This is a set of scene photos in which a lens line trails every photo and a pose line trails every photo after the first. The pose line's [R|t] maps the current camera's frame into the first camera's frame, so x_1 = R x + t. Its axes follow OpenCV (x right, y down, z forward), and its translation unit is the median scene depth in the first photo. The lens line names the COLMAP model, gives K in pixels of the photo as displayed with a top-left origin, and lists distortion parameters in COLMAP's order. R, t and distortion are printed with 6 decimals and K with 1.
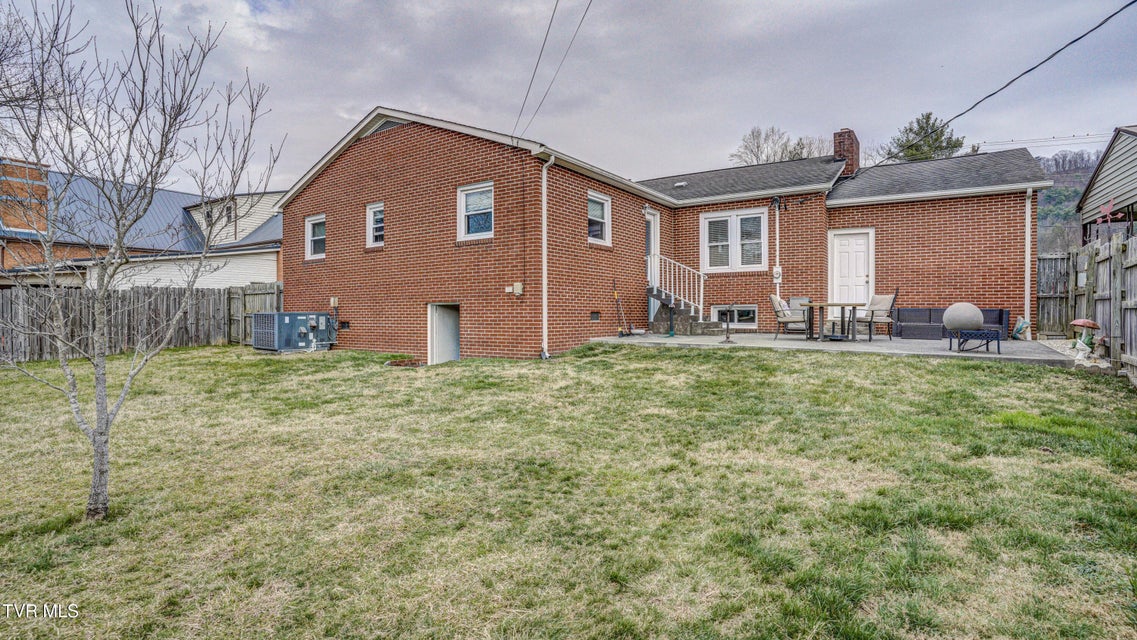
lens RADIAL K [[555.1, 0, 571.2], [0, 555.1, 316.8], [0, 0, 1]] dist [-0.086405, 0.038831]
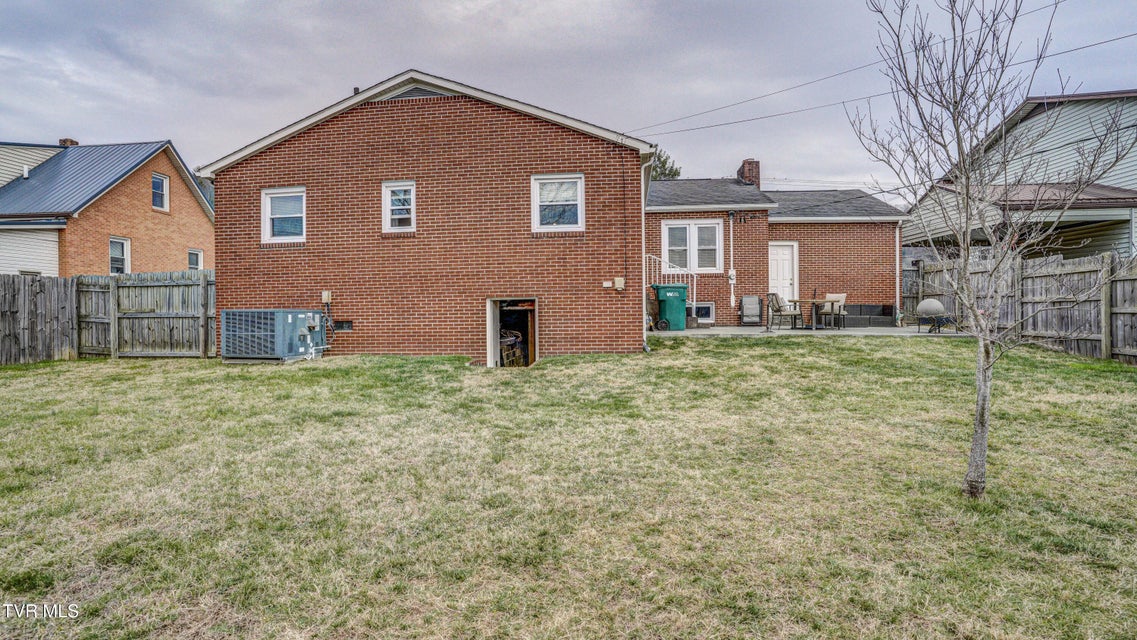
lens RADIAL K [[555.1, 0, 571.2], [0, 555.1, 316.8], [0, 0, 1]] dist [-0.086405, 0.038831]
pose [[0.881152, -0.009461, 0.472739, -0.512389], [0.011502, 0.999933, -0.001426, 0.008236], [-0.472694, 0.006694, 0.881201, 0.118476]]
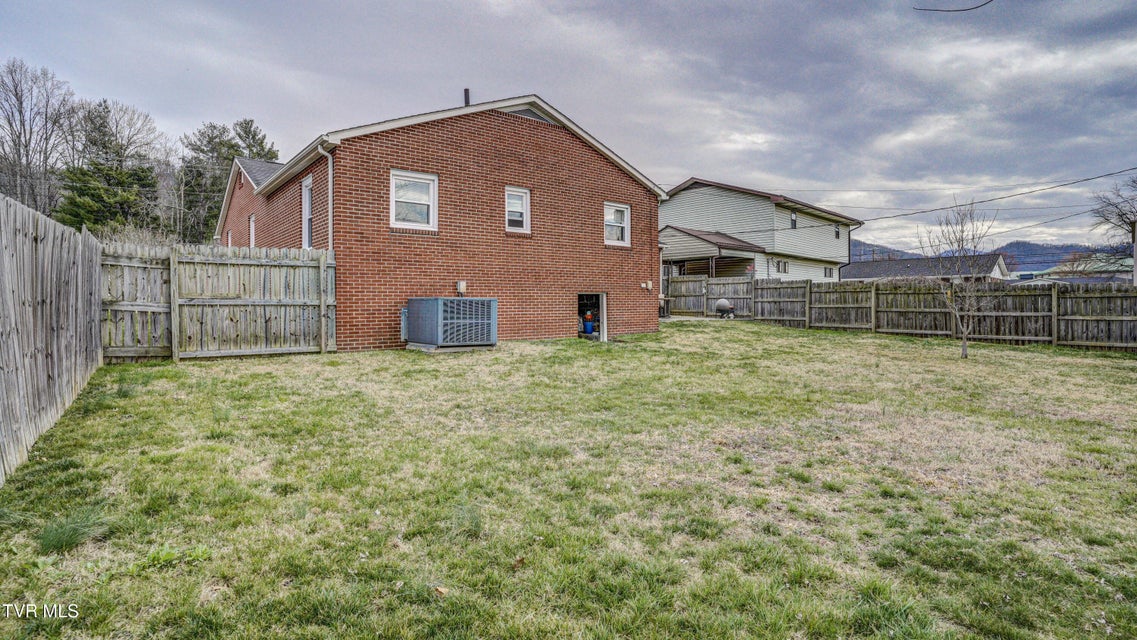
lens RADIAL K [[555.1, 0, 571.2], [0, 555.1, 316.8], [0, 0, 1]] dist [-0.086405, 0.038831]
pose [[0.278352, -0.015816, 0.960349, -1.242691], [0.009402, 0.999861, 0.013741, 0.009407], [-0.960433, 0.005204, 0.278462, 0.619839]]
